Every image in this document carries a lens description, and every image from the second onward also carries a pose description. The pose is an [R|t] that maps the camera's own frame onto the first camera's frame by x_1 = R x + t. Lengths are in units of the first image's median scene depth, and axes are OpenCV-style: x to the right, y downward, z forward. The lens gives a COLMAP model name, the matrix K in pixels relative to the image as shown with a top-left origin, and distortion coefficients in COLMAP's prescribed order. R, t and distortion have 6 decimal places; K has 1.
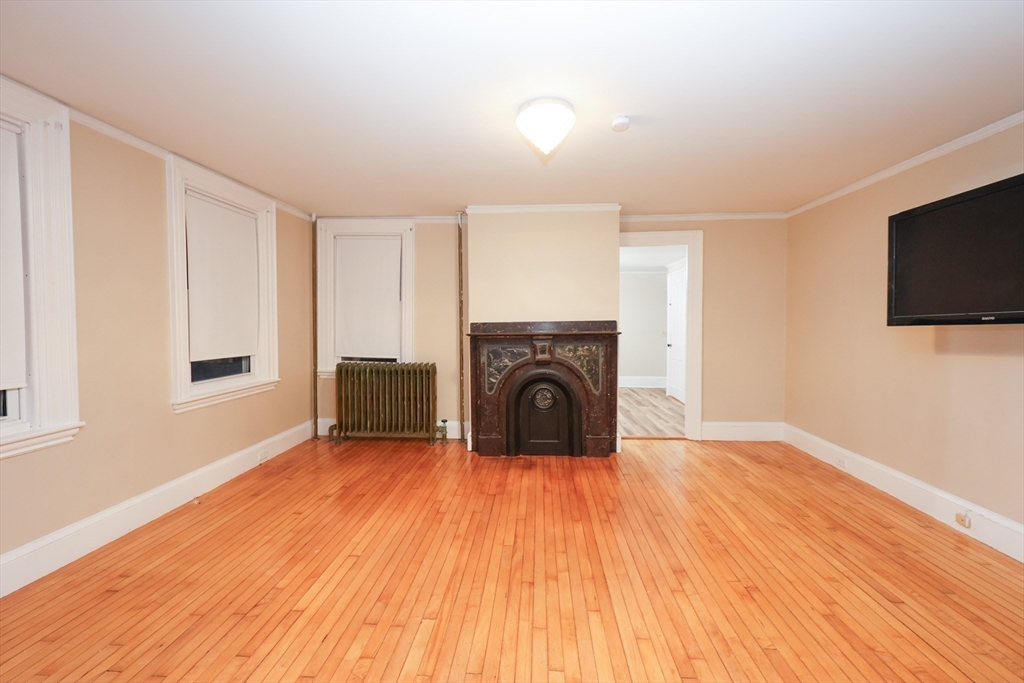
lens RADIAL K [[415.5, 0, 517.7], [0, 415.5, 333.5], [0, 0, 1]] dist [-0.003294, 0.000494]
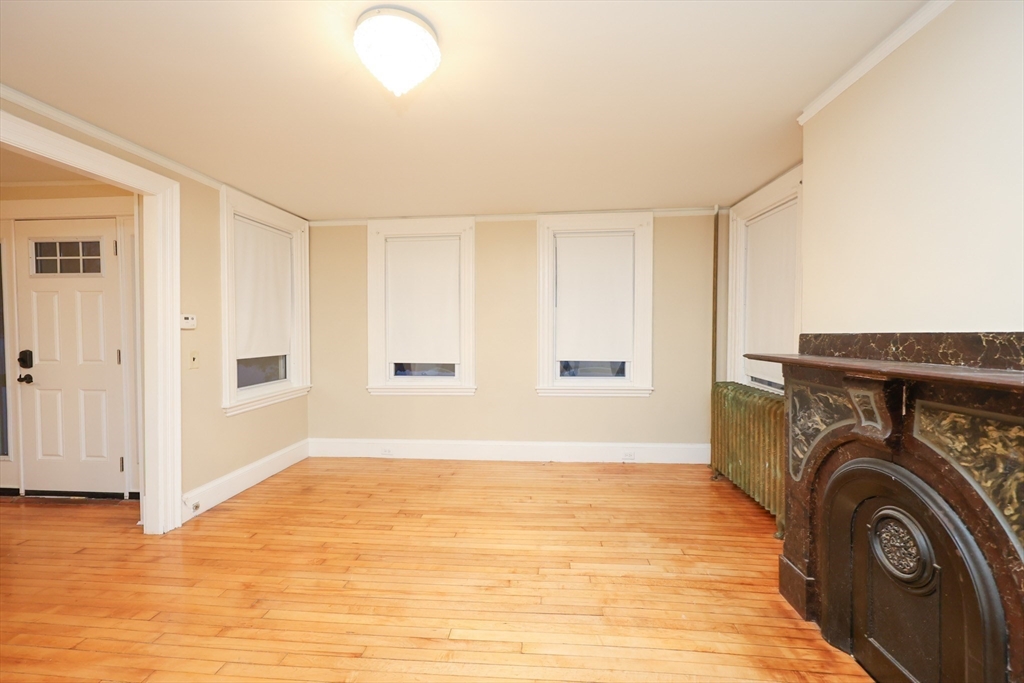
lens RADIAL K [[415.5, 0, 515.3], [0, 415.5, 339.6], [0, 0, 1]] dist [-0.003294, 0.000494]
pose [[-0.026514, 0.024169, -0.999356, 0.429241], [-0.024099, 0.999402, 0.024809, -0.023730], [0.999358, 0.024741, -0.025915, 0.683485]]
